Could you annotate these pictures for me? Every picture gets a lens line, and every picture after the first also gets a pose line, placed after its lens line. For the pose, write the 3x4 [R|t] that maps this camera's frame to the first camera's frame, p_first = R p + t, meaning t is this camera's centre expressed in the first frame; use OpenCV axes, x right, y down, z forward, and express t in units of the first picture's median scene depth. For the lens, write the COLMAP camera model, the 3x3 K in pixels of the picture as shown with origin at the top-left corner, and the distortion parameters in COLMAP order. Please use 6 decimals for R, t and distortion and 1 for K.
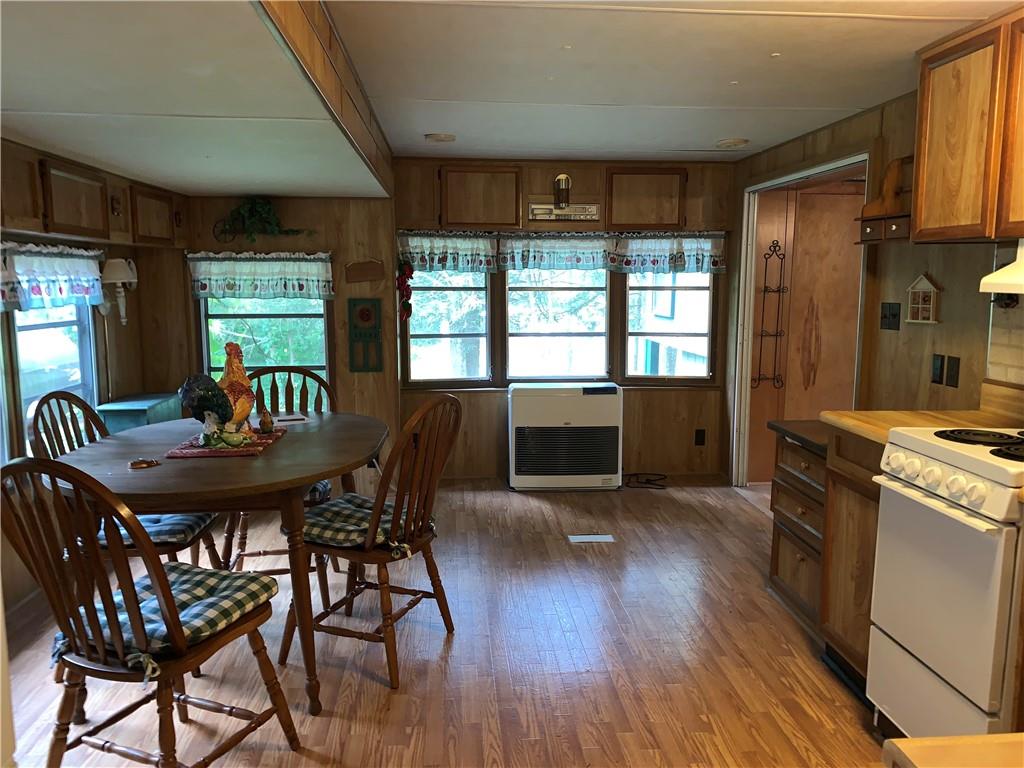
lens RADIAL K [[782.5, 0, 512.5], [0, 782.5, 387.0], [0, 0, 1]] dist [0.038869, -0.035118]
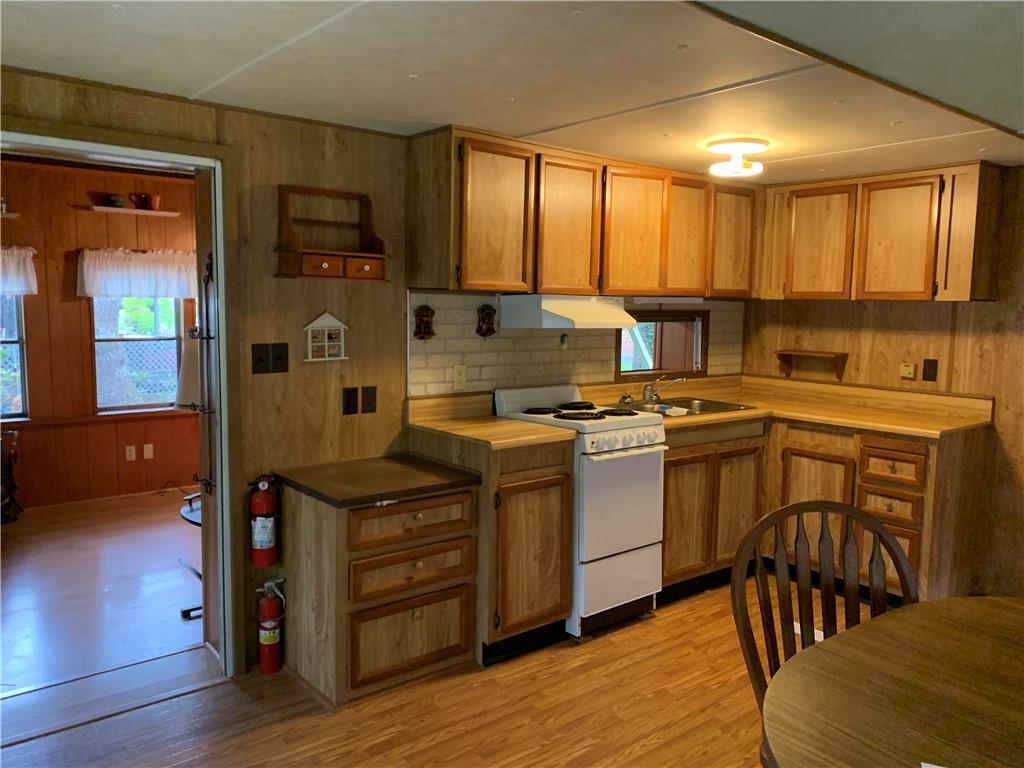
lens RADIAL K [[782.5, 0, 512.0], [0, 782.5, 378.7], [0, 0, 1]] dist [0.038869, -0.035118]
pose [[-0.575876, -0.089125, 0.812665, -0.452198], [0.093971, 0.980235, 0.174092, -0.219316], [-0.812119, 0.176622, -0.556119, 1.427860]]
